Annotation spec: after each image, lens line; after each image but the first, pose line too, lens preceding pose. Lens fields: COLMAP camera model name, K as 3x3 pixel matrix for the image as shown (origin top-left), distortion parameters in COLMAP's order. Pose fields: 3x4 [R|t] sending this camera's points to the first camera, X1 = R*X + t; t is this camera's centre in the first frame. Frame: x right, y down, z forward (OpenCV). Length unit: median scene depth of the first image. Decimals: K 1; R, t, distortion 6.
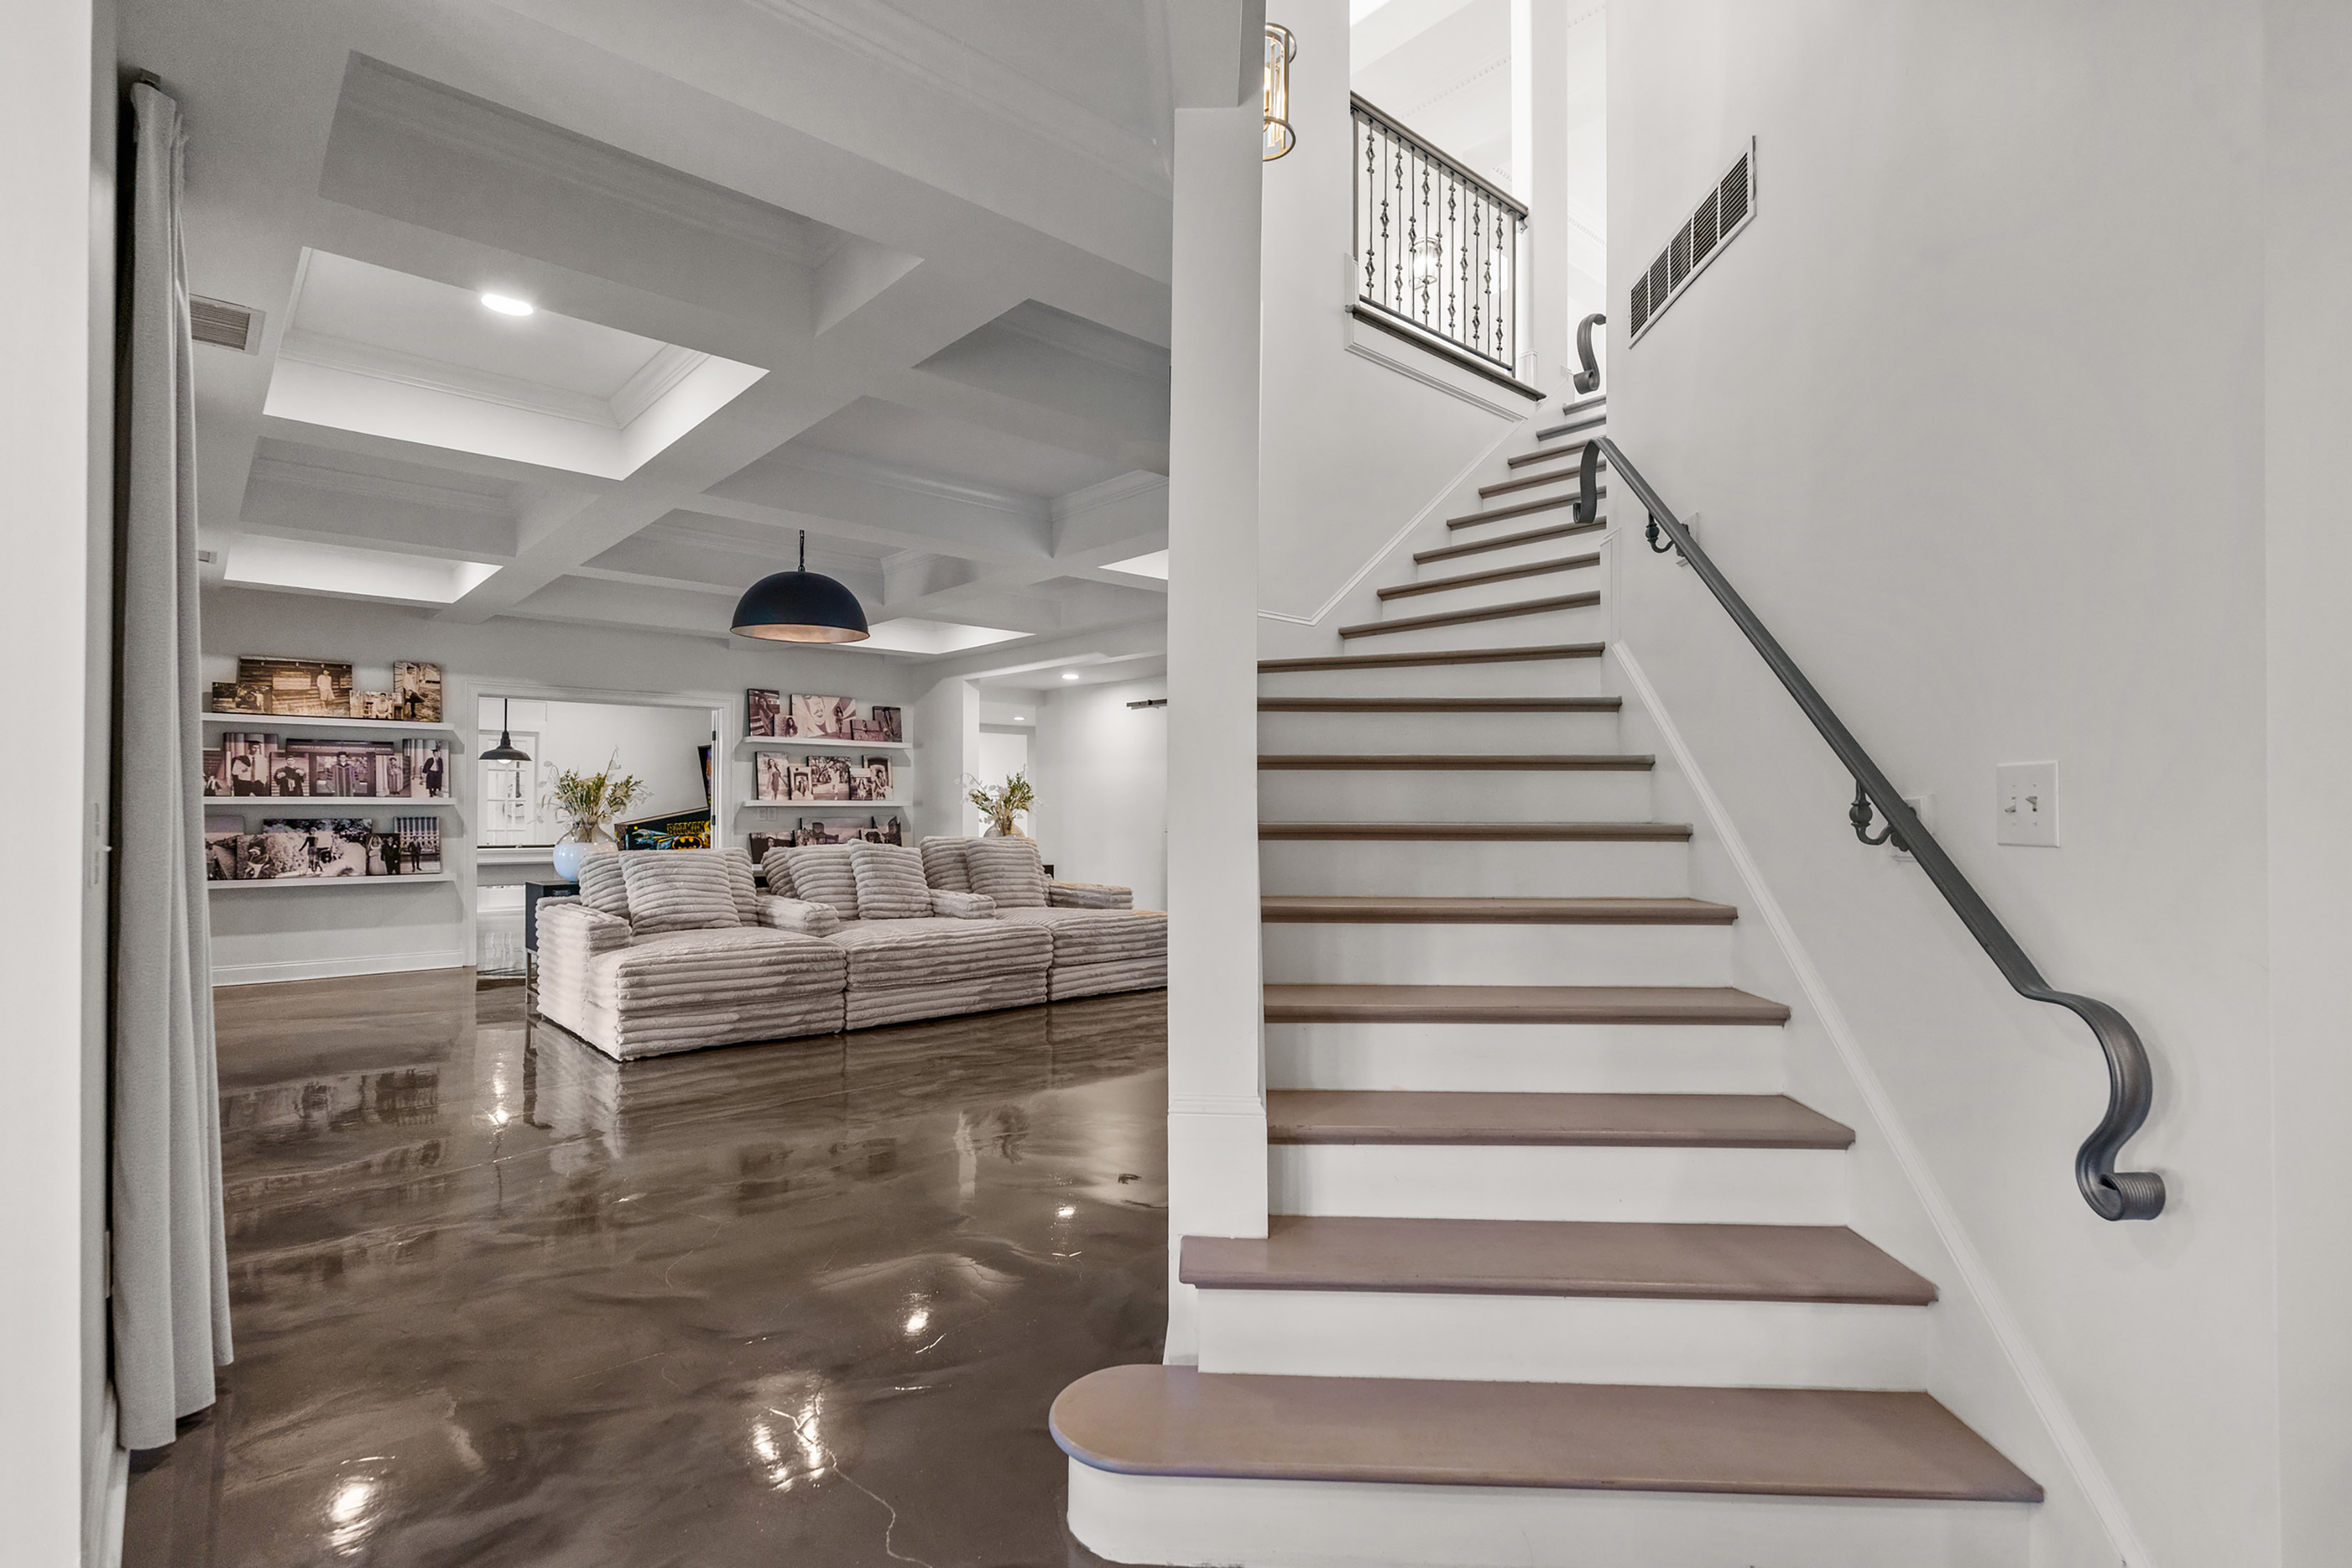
lens RADIAL K [[1105.3, 0, 1168.4], [0, 1105.3, 793.7], [0, 0, 1]] dist [0.000795, 0.000465]
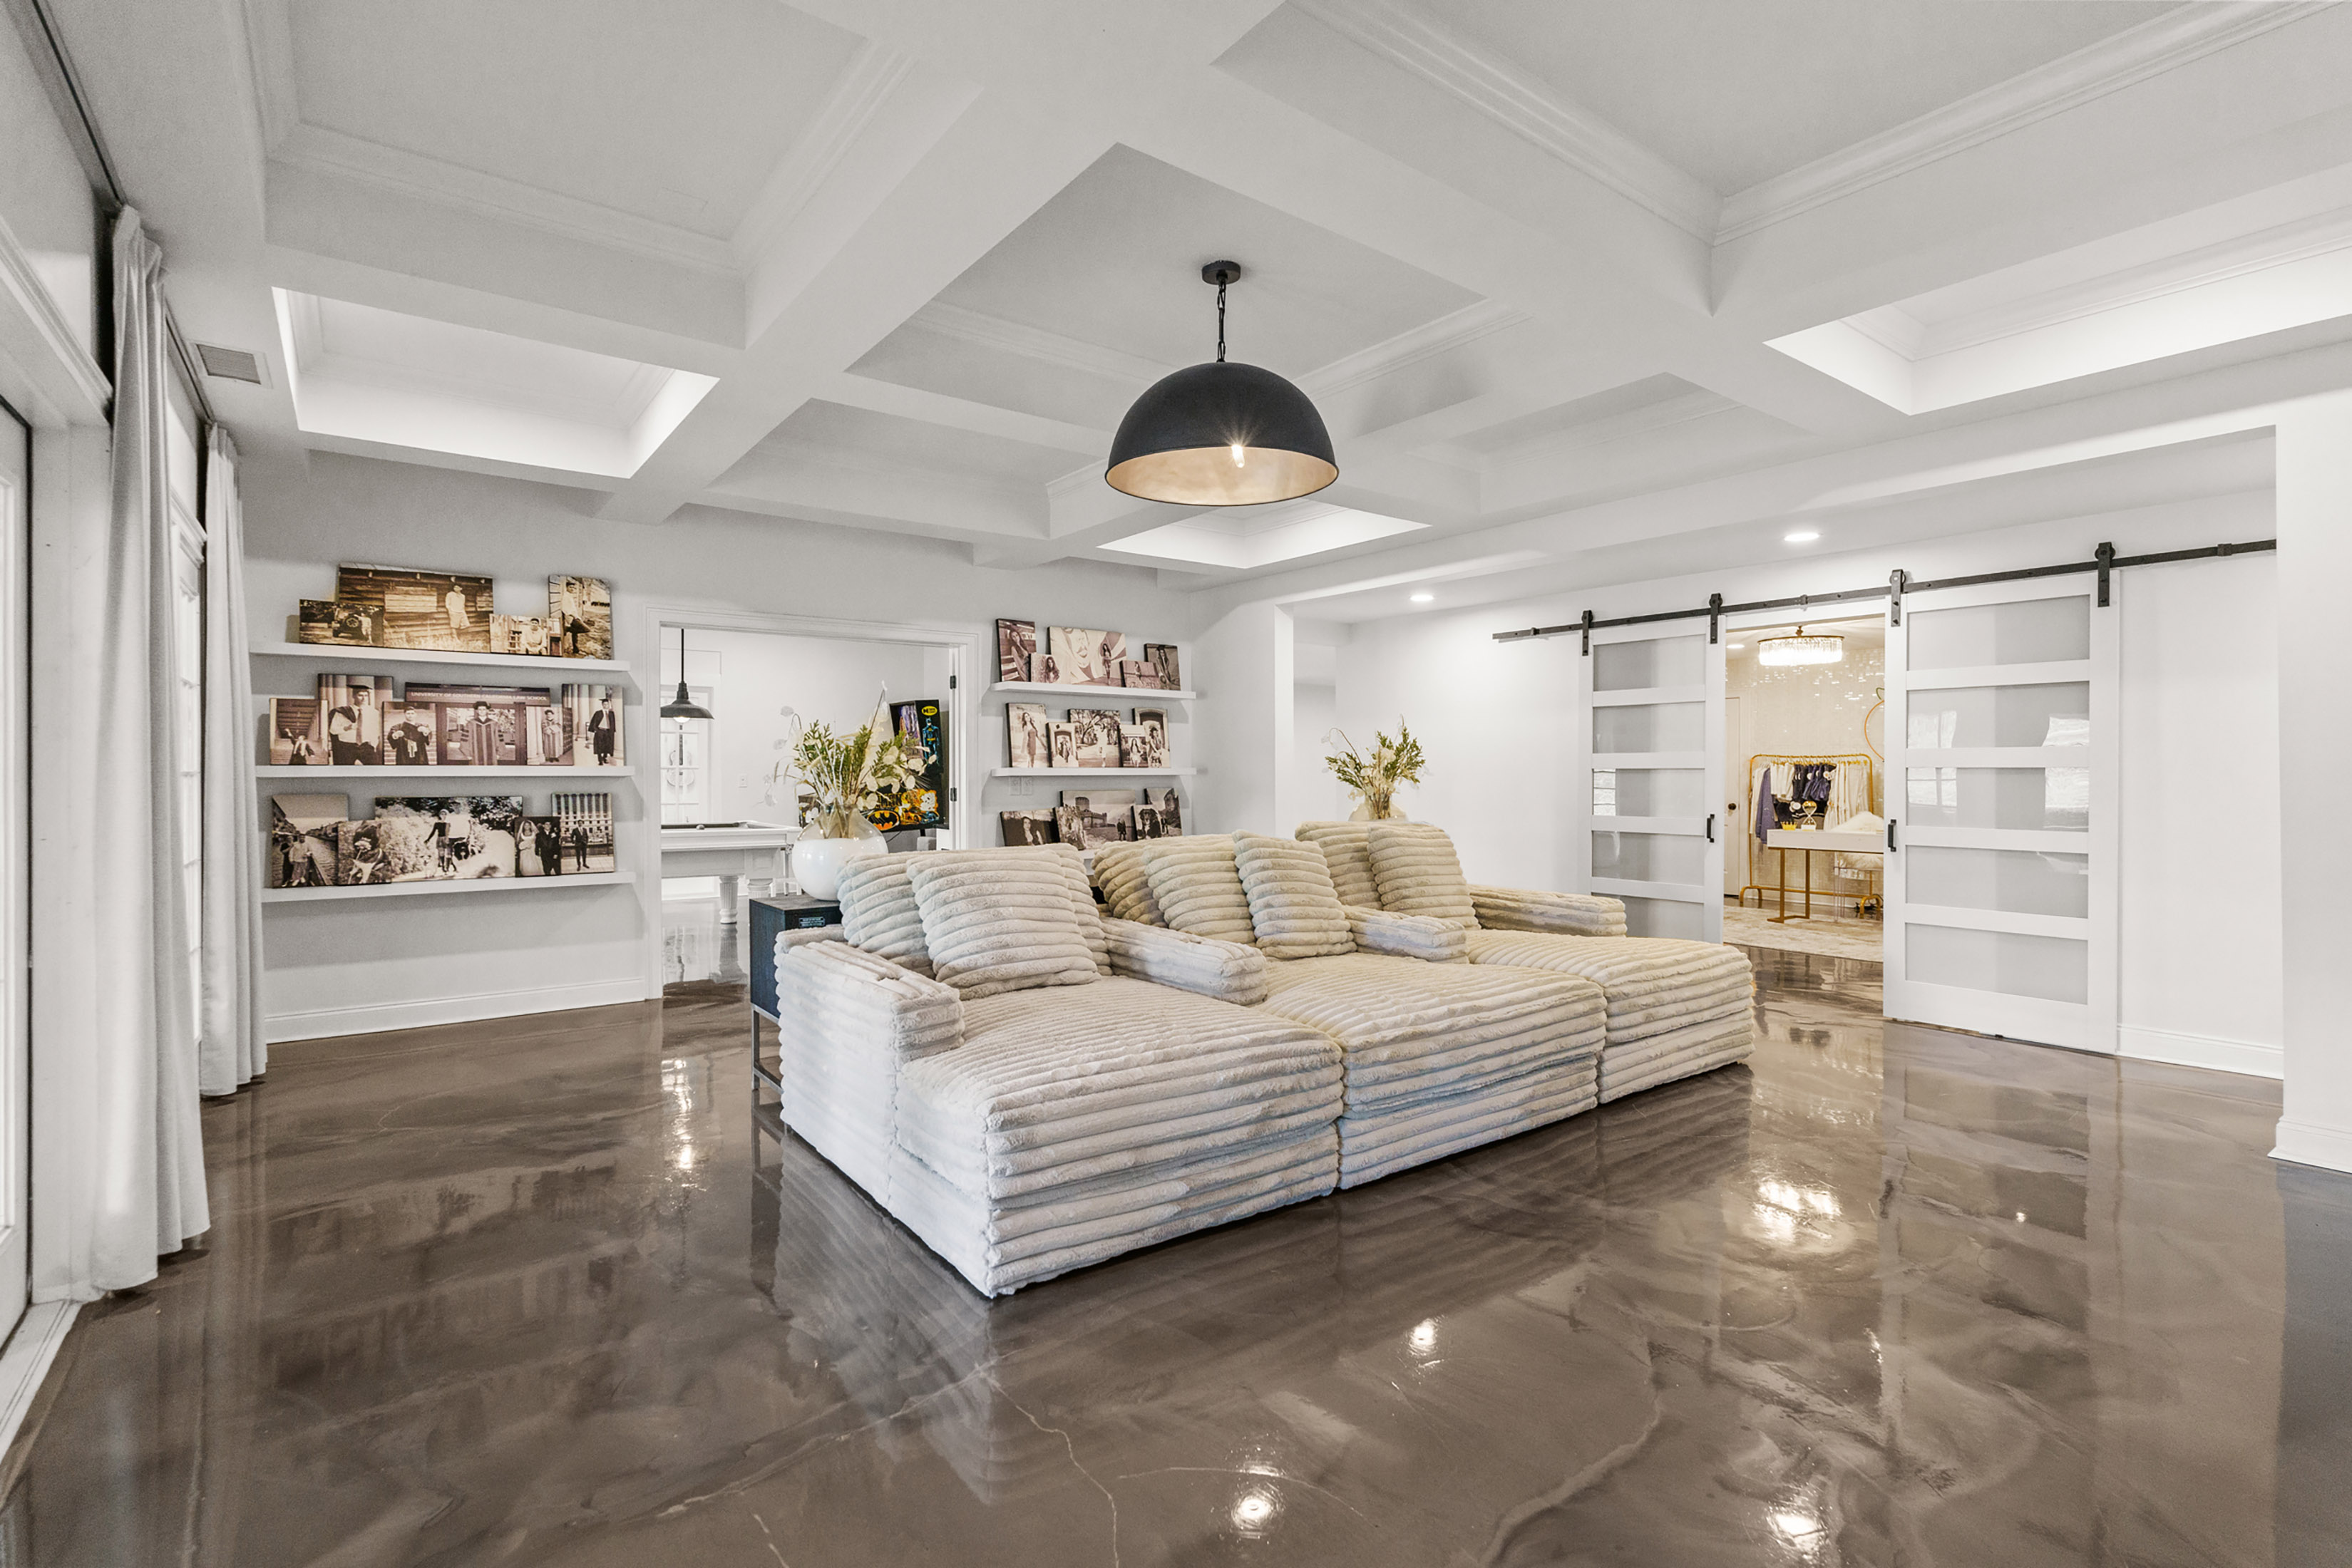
lens RADIAL K [[1105.3, 0, 1183.6], [0, 1105.3, 782.1], [0, 0, 1]] dist [0.000795, 0.000465]
pose [[0.995754, -0.002433, -0.092017, -0.243614], [0.004301, 0.999788, 0.020113, 0.001299], [0.091949, -0.020423, 0.995554, 0.348747]]
